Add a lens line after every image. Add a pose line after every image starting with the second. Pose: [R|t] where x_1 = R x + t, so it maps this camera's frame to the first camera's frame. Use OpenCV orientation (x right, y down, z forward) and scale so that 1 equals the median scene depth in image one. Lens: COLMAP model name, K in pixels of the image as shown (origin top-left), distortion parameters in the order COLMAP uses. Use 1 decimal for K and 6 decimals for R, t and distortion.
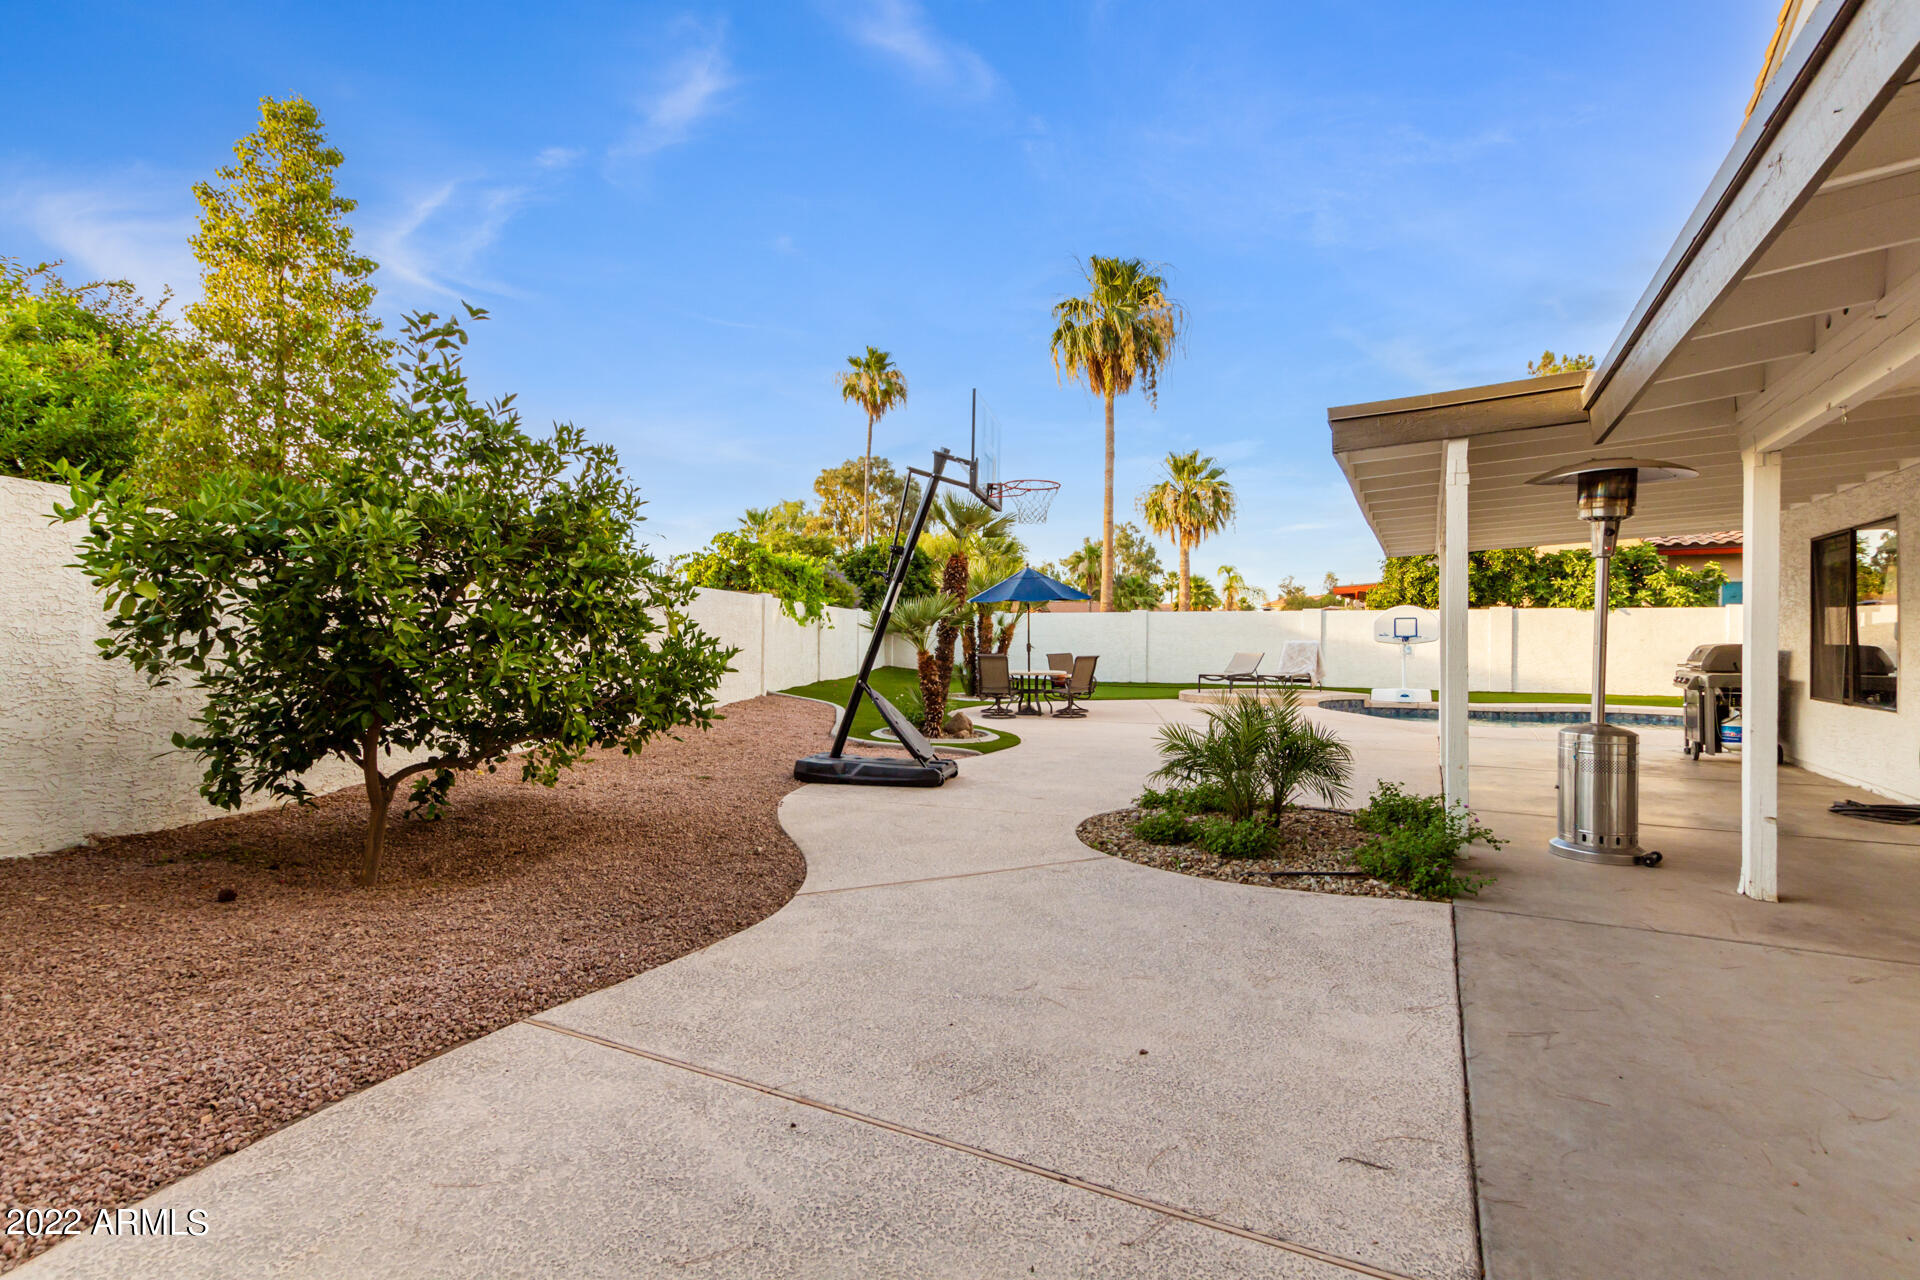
lens RADIAL K [[888.2, 0, 961.1], [0, 888.2, 635.4], [0, 0, 1]] dist [0.001225, -0.000334]
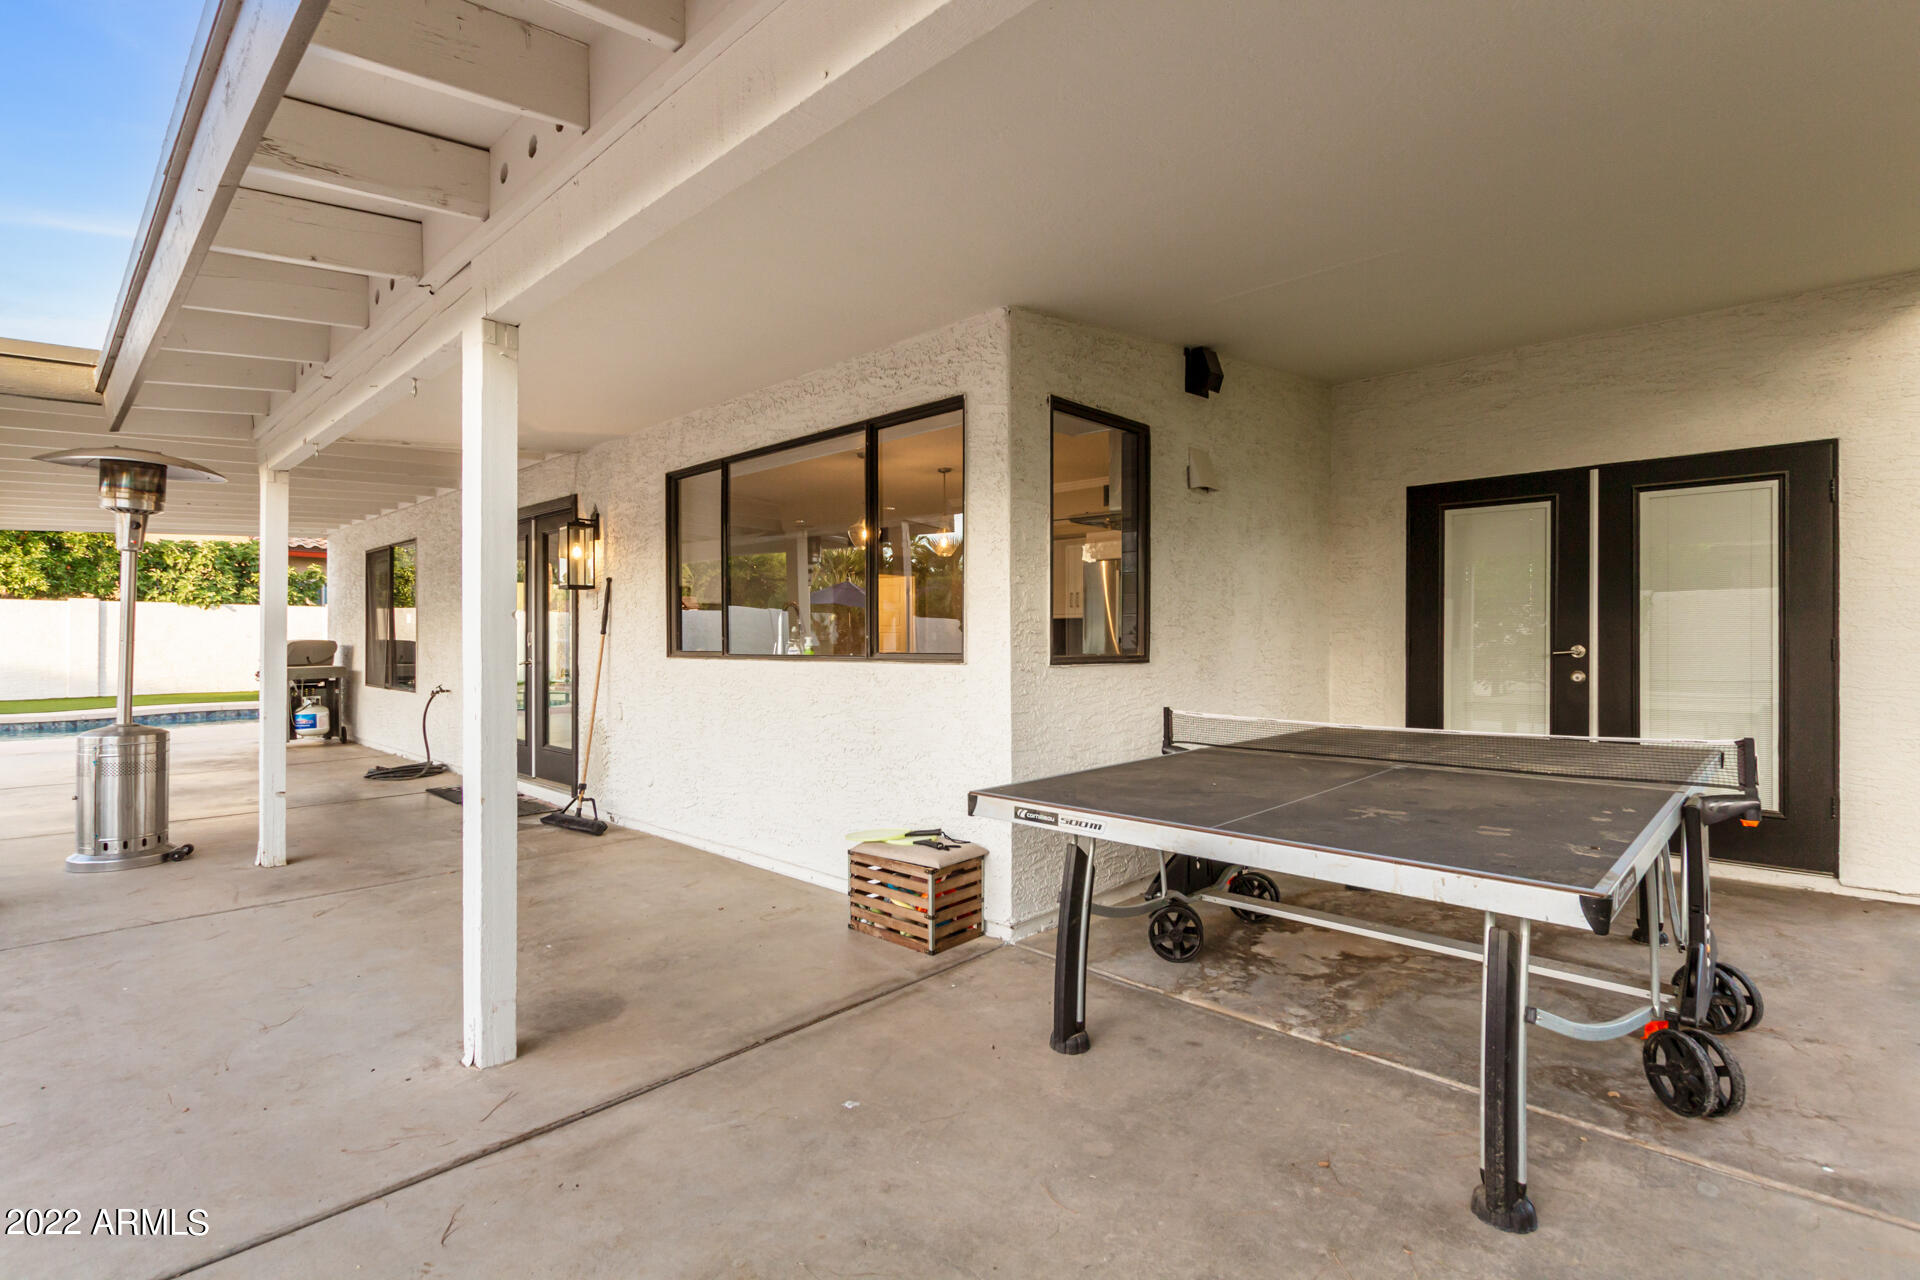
lens RADIAL K [[888.2, 0, 955.2], [0, 888.2, 644.0], [0, 0, 1]] dist [0.001225, -0.000334]
pose [[0.291672, -0.011432, 0.956450, 0.063916], [-0.001771, 0.999920, 0.012492, -0.000735], [-0.956517, -0.005337, 0.291629, -0.133534]]
